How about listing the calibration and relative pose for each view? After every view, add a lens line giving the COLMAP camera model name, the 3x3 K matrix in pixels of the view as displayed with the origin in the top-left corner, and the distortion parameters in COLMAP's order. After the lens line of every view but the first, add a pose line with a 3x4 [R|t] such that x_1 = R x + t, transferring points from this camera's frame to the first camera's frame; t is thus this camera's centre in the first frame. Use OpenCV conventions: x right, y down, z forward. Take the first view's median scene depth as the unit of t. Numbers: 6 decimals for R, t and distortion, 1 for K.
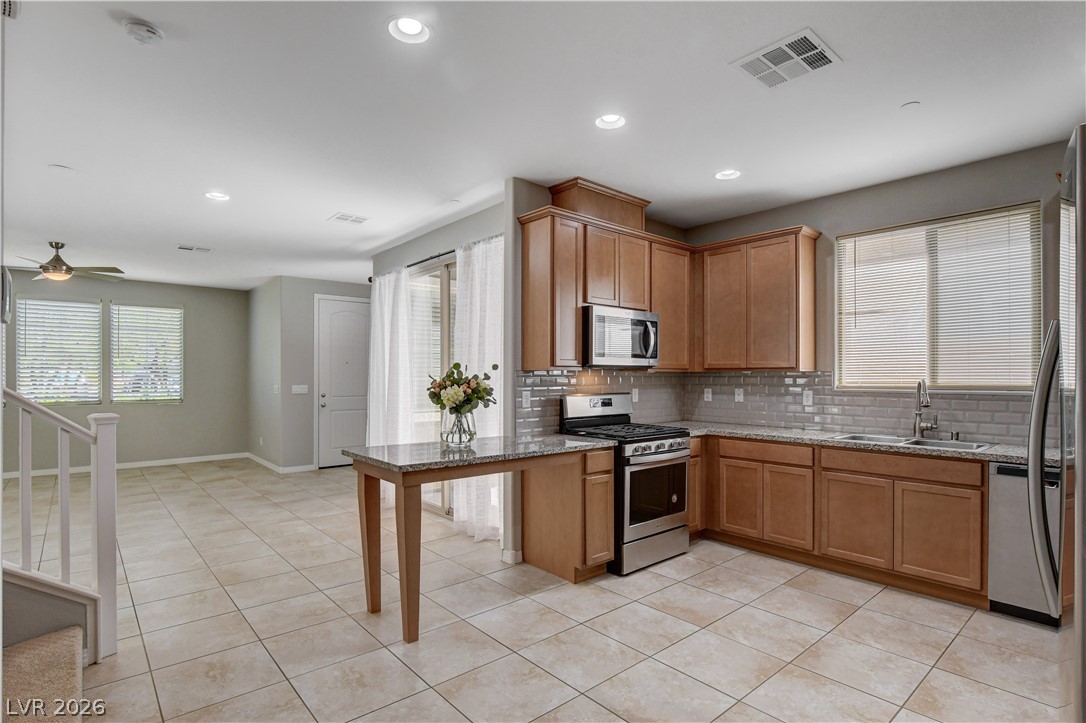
lens RADIAL K [[535.9, 0, 531.1], [0, 535.9, 375.3], [0, 0, 1]] dist [-0.001381, 0.000054]
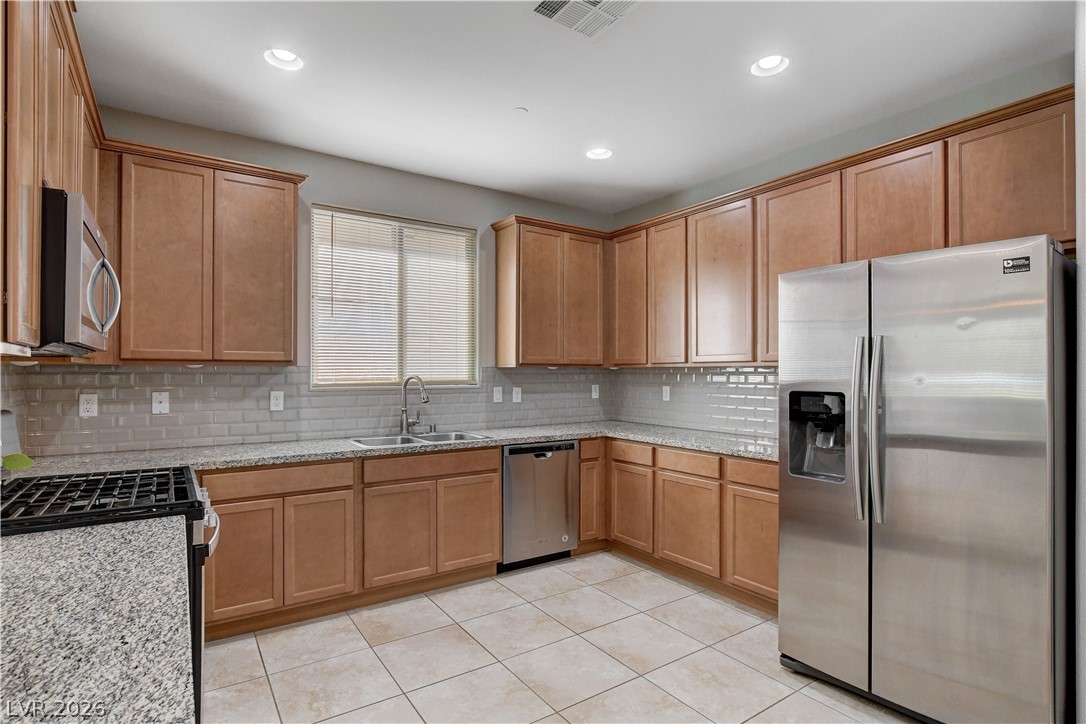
lens RADIAL K [[542.8, 0, 542.7], [0, 542.8, 372.3], [0, 0, 1]] dist [-0.016325, -0.000325]
pose [[0.108754, 0.003583, 0.994062, -0.222743], [0.001008, 0.999993, -0.003715, 0.004799], [-0.994068, 0.001406, 0.108750, 0.573467]]
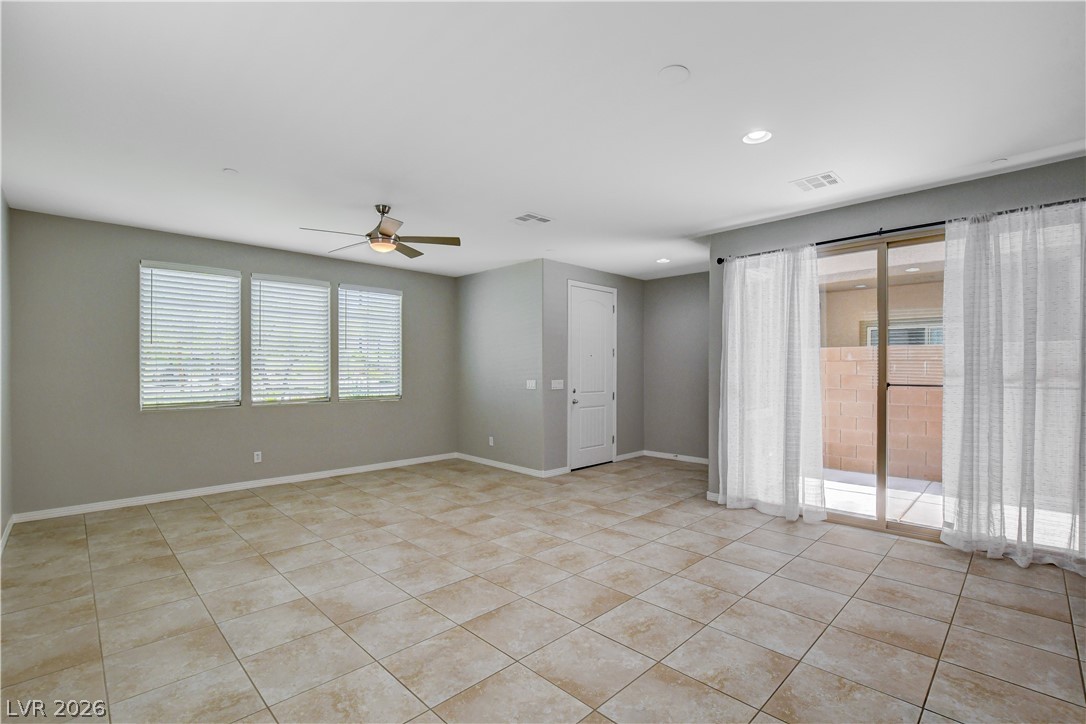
lens RADIAL K [[488.9, 0, 543.7], [0, 488.9, 370.6], [0, 0, 1]] dist [-0.014004, 0.000333]
pose [[0.996875, -0.000954, 0.078992, -0.981686], [0.000782, 0.999997, 0.002206, 0.002072], [-0.078994, -0.002138, 0.996873, 0.334798]]
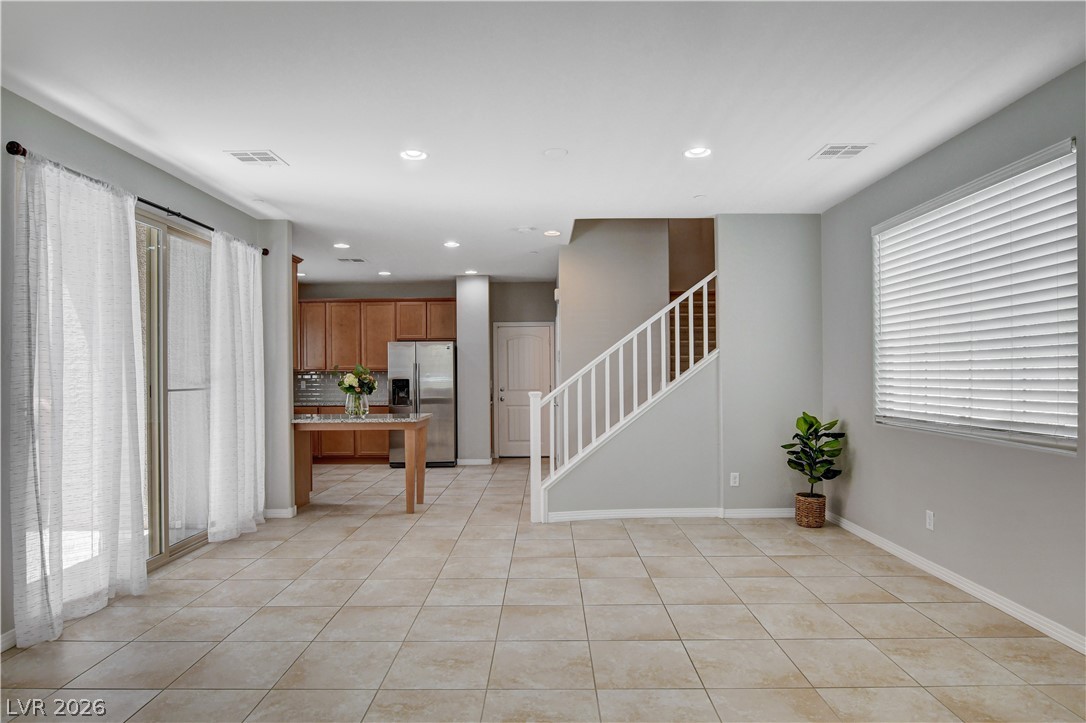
lens RADIAL K [[614.0, 0, 538.2], [0, 614.0, 373.1], [0, 0, 1]] dist [-0.016227, 0.000429]
pose [[-0.752541, 0.005763, 0.658520, -1.403571], [0.005990, 0.999980, -0.001907, 0.008759], [-0.658518, 0.002509, -0.752561, 1.648768]]
